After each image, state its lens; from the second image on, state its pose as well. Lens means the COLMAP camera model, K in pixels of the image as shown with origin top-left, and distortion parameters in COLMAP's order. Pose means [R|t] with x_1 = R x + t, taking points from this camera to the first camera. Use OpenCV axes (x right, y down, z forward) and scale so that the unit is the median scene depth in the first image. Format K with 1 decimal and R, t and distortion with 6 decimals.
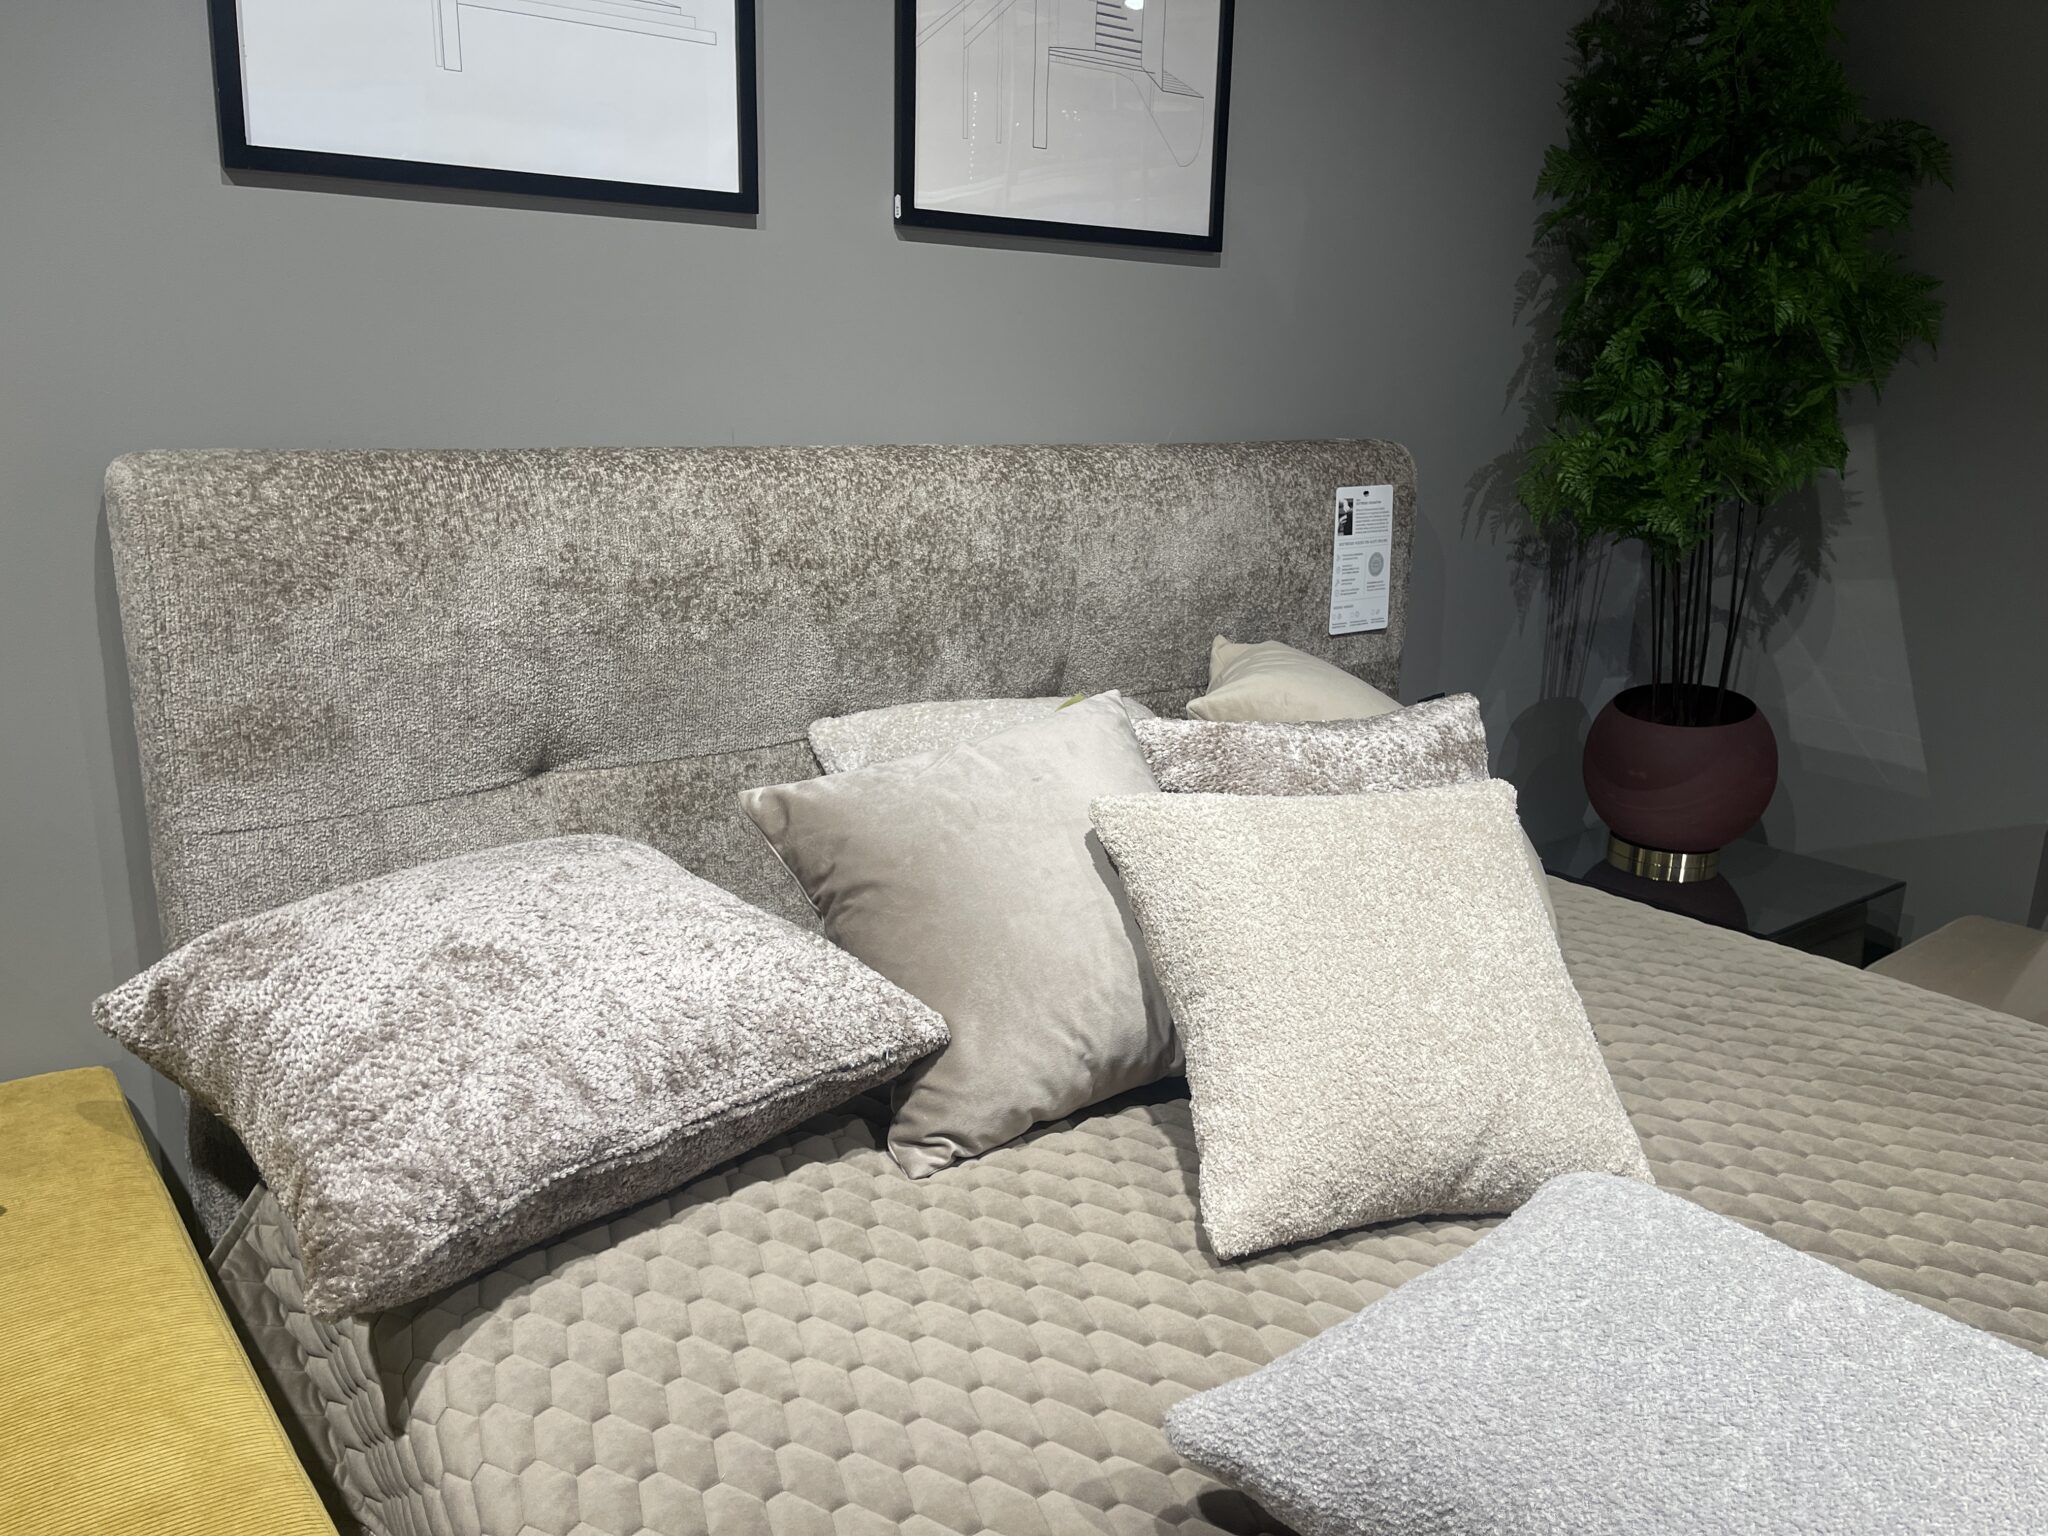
lens RADIAL K [[1516.5, 0, 1024.0], [0, 1516.5, 768.0], [0, 0, 1]] dist [0.086966, -0.117771]
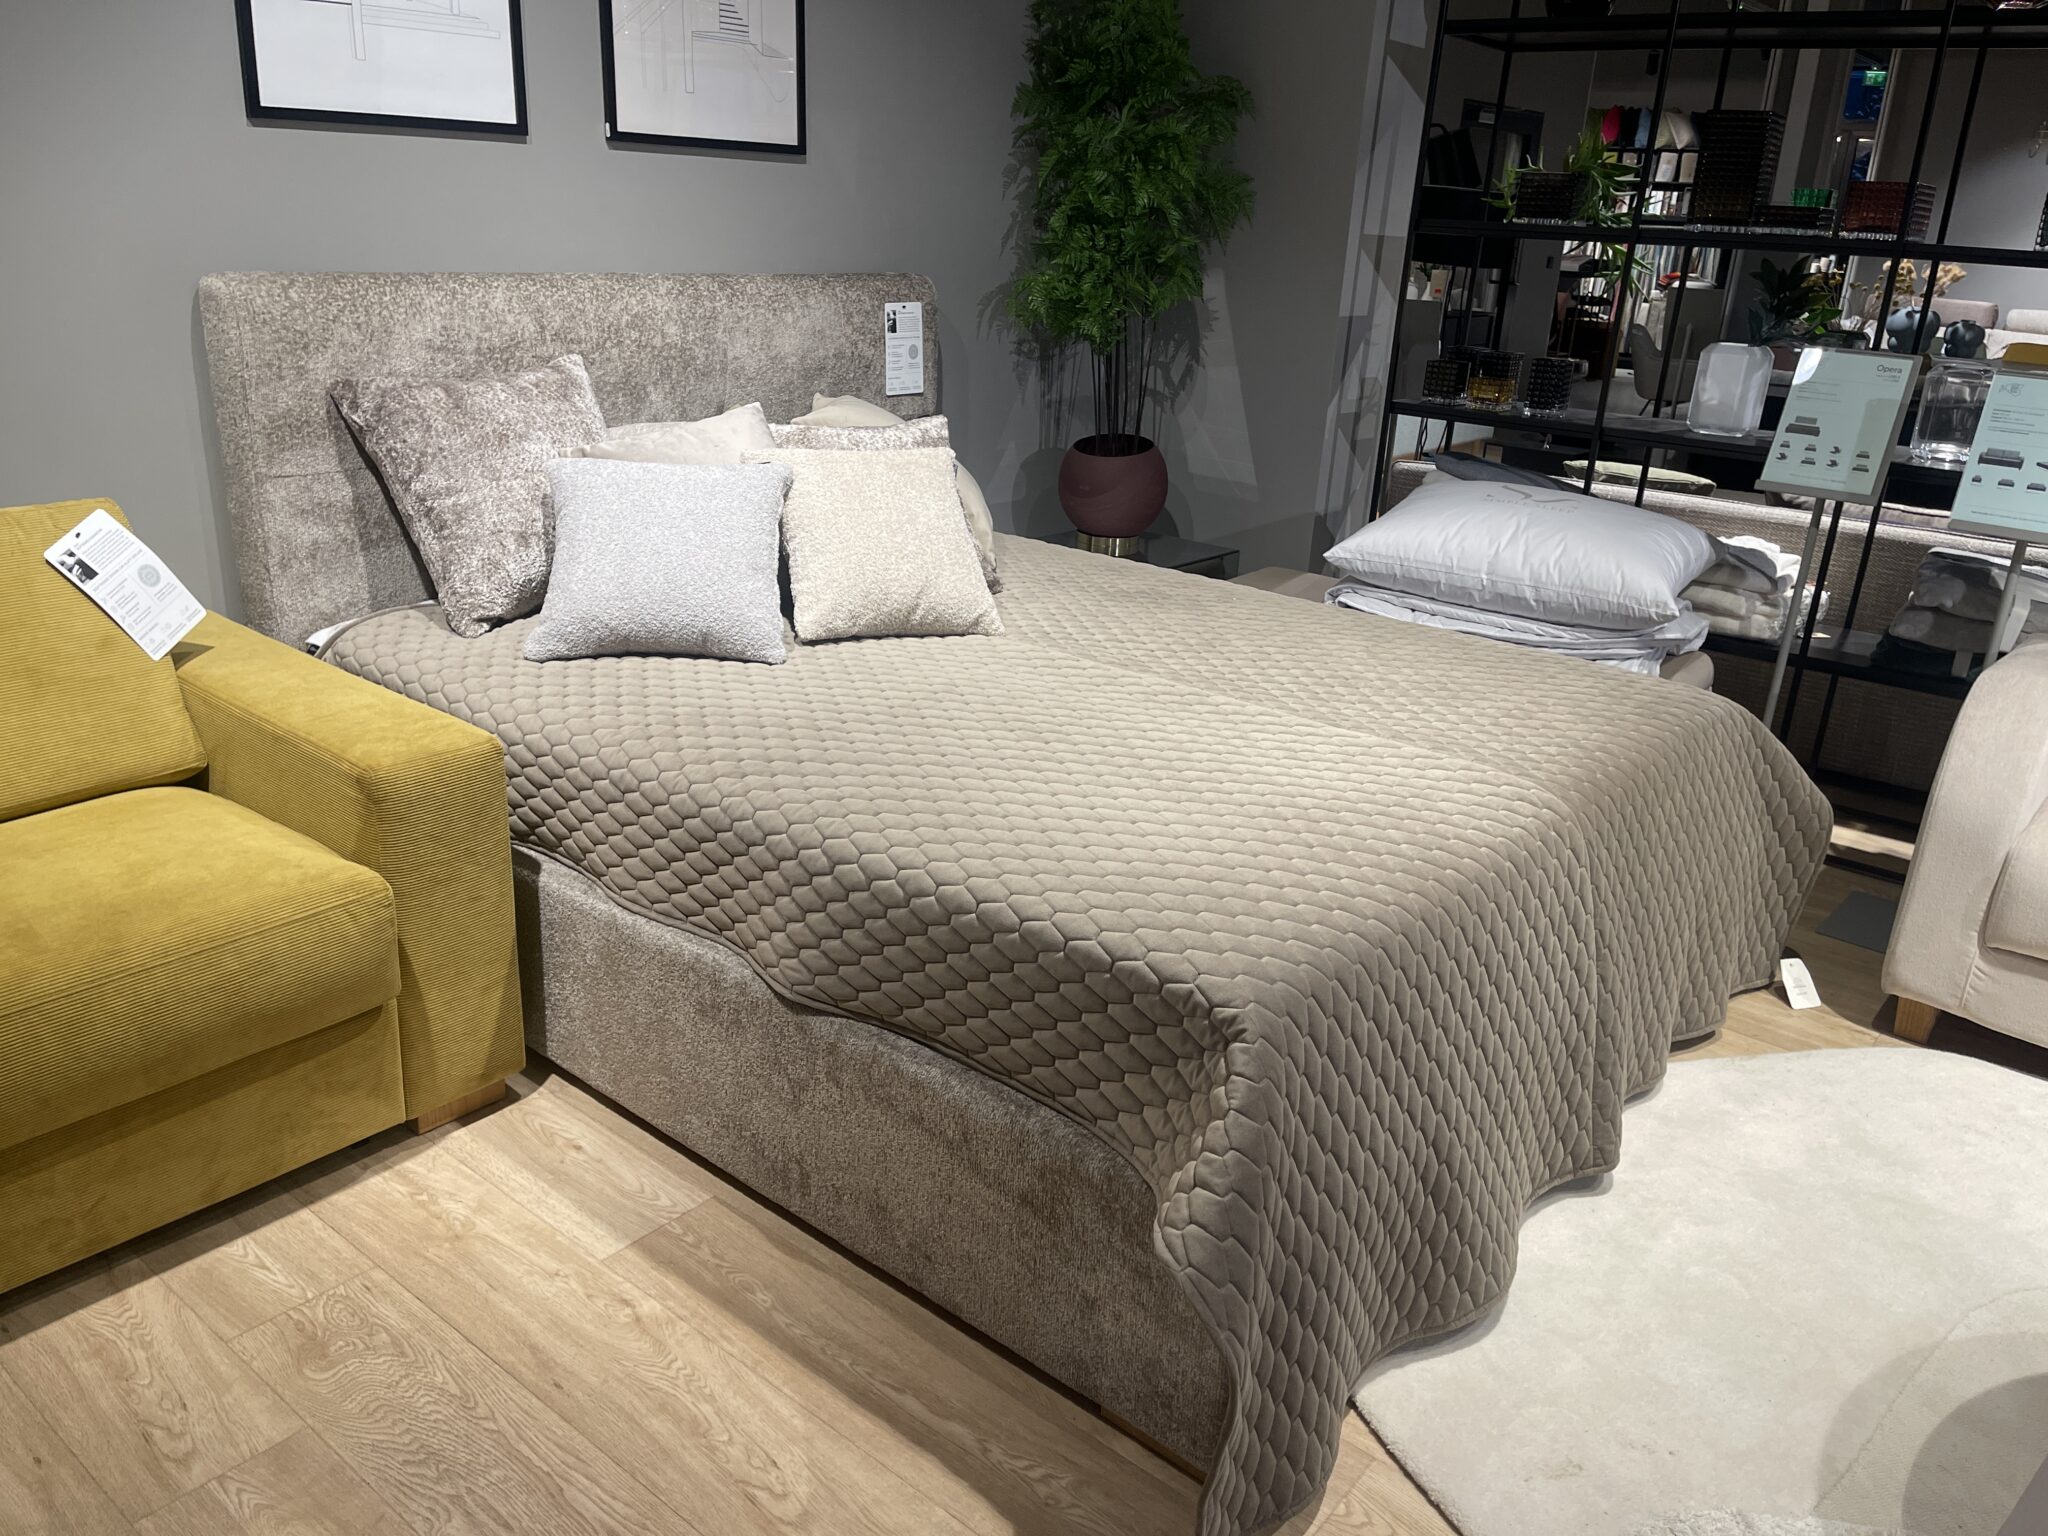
lens RADIAL K [[1571.5, 0, 1024.0], [0, 1571.5, 768.0], [0, 0, 1]] dist [0.042309, -0.008909]
pose [[0.978410, -0.051598, 0.200131, -0.016222], [0.031898, 0.994431, 0.100443, 0.155329], [-0.204199, -0.091890, 0.974607, -0.768085]]
